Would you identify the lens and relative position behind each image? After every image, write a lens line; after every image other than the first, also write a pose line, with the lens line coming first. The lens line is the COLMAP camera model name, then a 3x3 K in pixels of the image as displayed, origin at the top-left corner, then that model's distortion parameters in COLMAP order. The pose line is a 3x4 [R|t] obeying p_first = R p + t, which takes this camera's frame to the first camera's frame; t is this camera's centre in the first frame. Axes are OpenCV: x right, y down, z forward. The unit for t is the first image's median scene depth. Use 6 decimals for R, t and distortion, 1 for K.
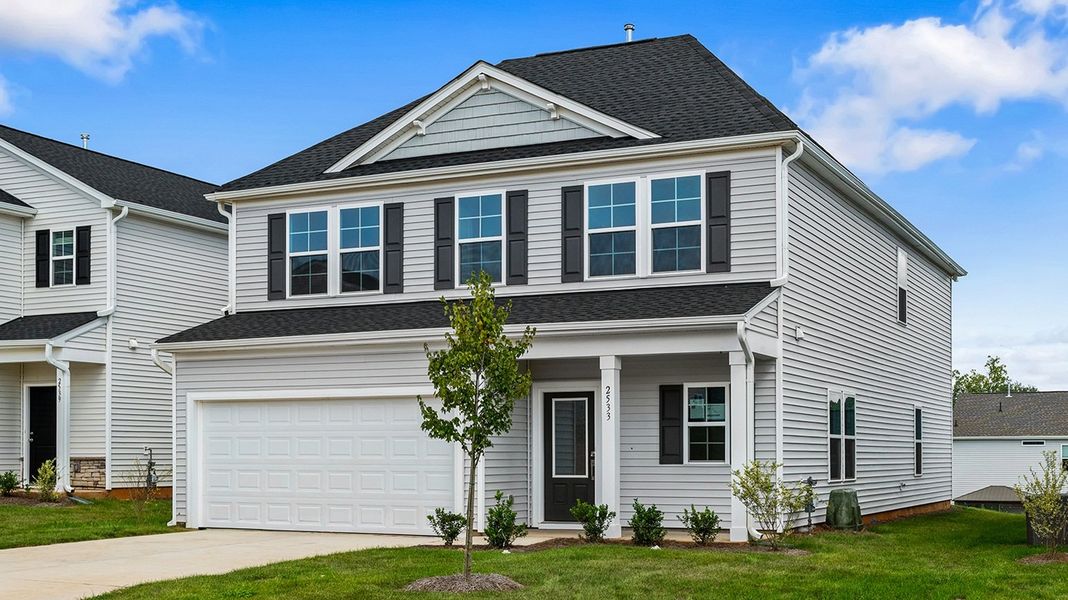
lens RADIAL K [[1313.2, 0, 534.0], [0, 1313.2, 300.0], [0, 0, 1]] dist [0.008540, 0.010990]
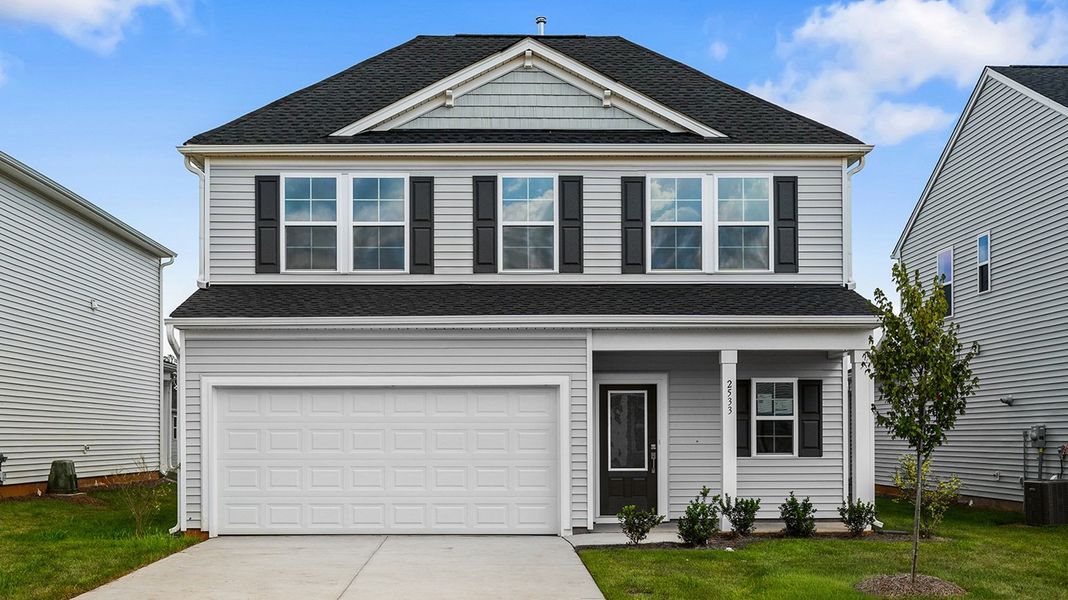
lens RADIAL K [[1207.3, 0, 500.0], [0, 1207.3, 325.9], [0, 0, 1]] dist [0.010165, 0.031119]
pose [[0.895455, 0.041120, 0.443249, -0.443303], [-0.048876, 0.998786, 0.006082, 0.024046], [-0.442461, -0.027110, 0.896378, 0.218826]]
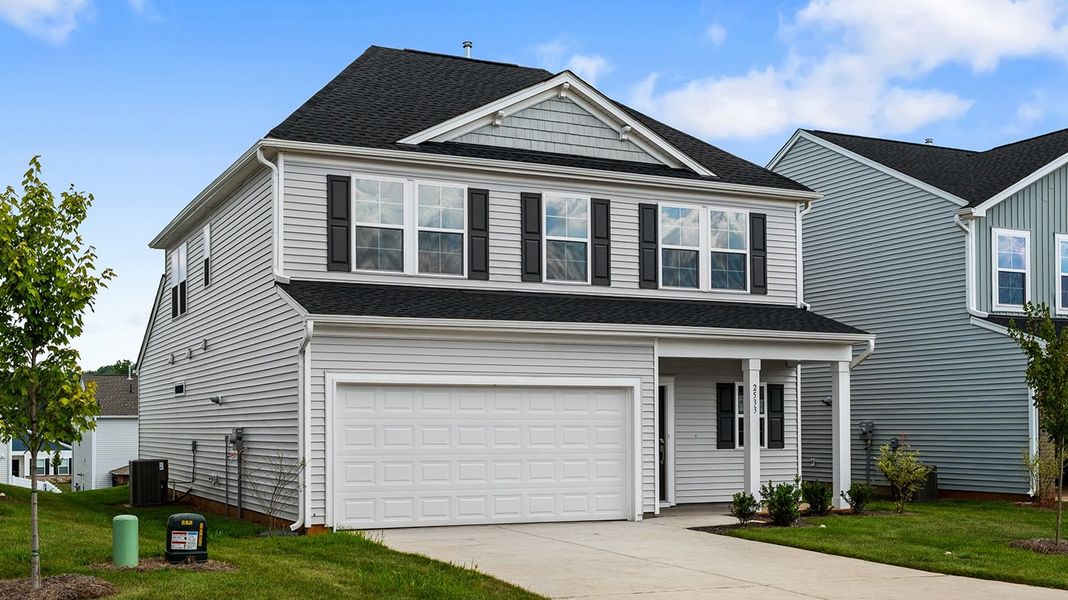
lens RADIAL K [[1211.7, 0, 535.5], [0, 1211.7, 278.7], [0, 0, 1]] dist [-0.008567, -0.004458]
pose [[0.622859, 0.097104, 0.776284, -0.806232], [-0.083441, 0.994853, -0.057495, 0.043873], [-0.777871, -0.028962, 0.627756, 0.404565]]
